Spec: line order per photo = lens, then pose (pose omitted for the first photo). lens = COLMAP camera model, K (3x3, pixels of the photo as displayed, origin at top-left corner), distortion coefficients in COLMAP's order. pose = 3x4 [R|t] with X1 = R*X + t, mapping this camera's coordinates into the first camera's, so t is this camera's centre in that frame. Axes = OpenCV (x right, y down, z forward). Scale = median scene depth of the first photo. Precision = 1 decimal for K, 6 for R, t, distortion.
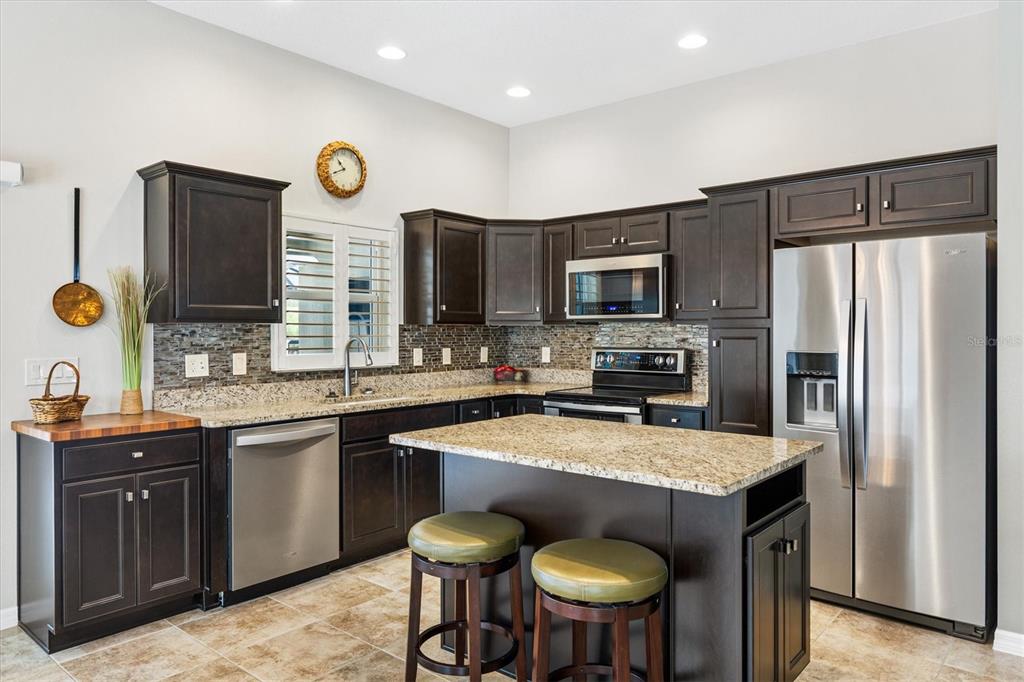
lens RADIAL K [[680.5, 0, 520.0], [0, 680.5, 336.3], [0, 0, 1]] dist [-0.005512, -0.000725]
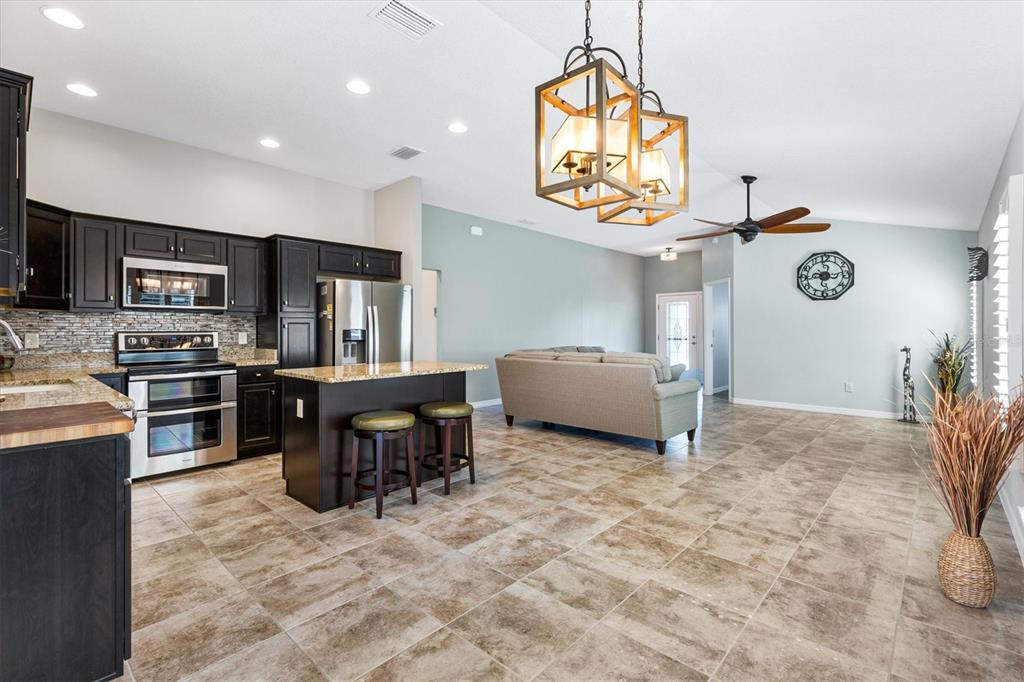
lens RADIAL K [[460.9, 0, 520.0], [0, 460.9, 331.4], [0, 0, 1]] dist [0.006995, -0.001110]
pose [[0.041167, -0.000812, 0.999152, -0.901601], [0.009971, 0.999950, 0.000401, 0.030466], [-0.999103, 0.009946, 0.041173, 0.376821]]
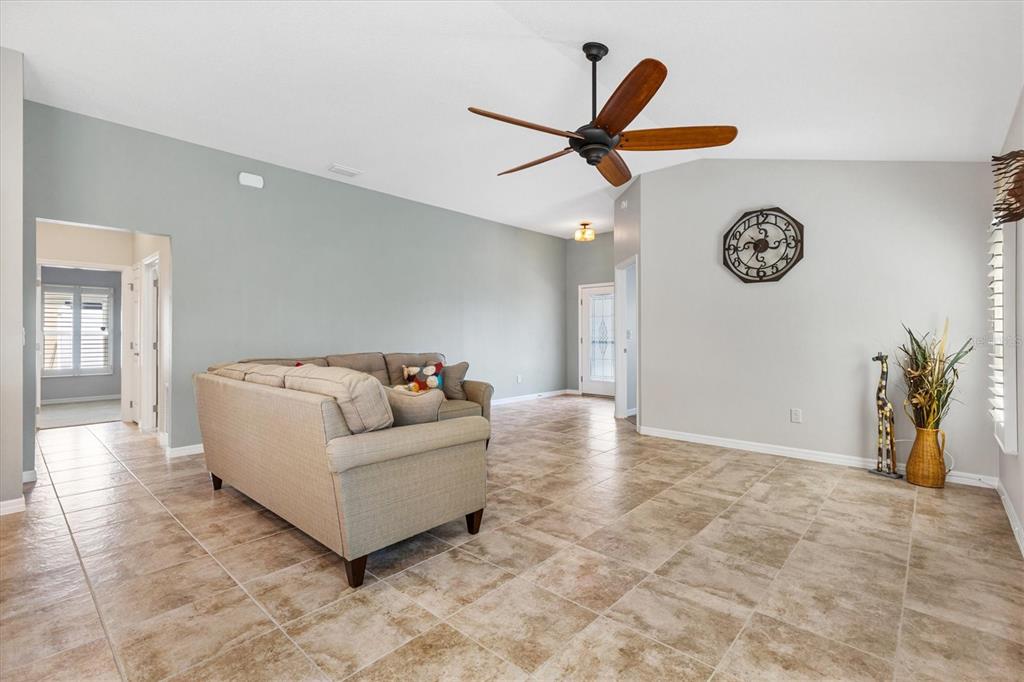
lens RADIAL K [[460.9, 0, 520.2], [0, 460.9, 334.6], [0, 0, 1]] dist [0.006995, -0.001110]
pose [[0.029869, -0.000325, 0.999554, -0.242999], [0.010785, 0.999942, 0.000003, 0.049298], [-0.999496, 0.010780, 0.029871, -0.162926]]
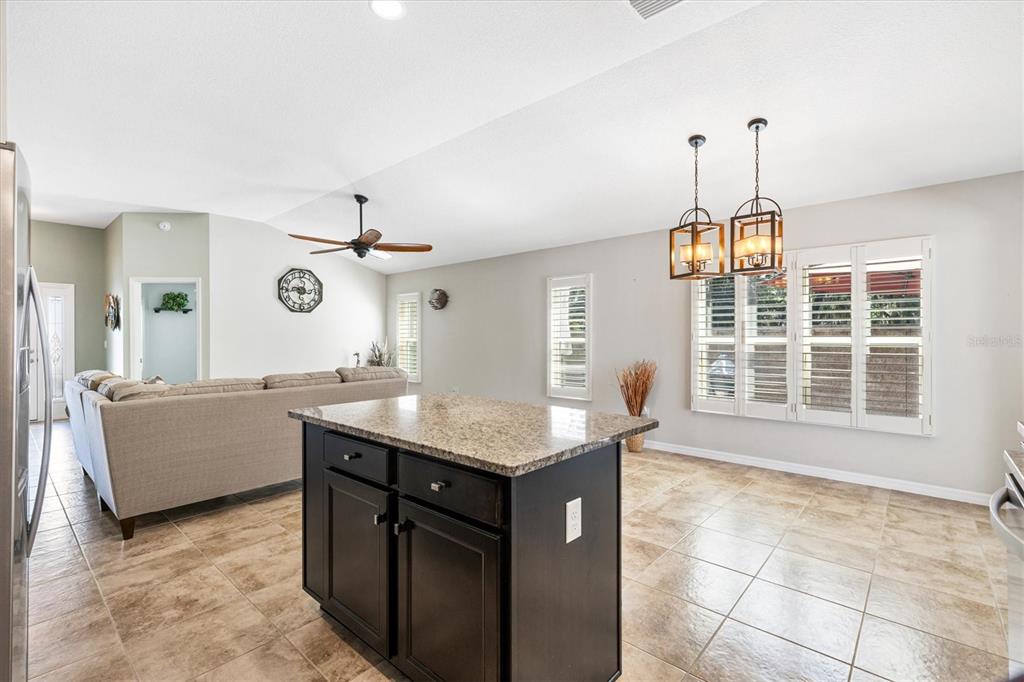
lens RADIAL K [[460.9, 0, 509.4], [0, 460.9, 335.8], [0, 0, 1]] dist [0.006995, -0.001110]
pose [[-0.999354, 0.004887, 0.035599, 0.003757], [0.005096, 0.999970, 0.005804, 0.013817], [-0.035570, 0.005982, -0.999349, 1.232531]]
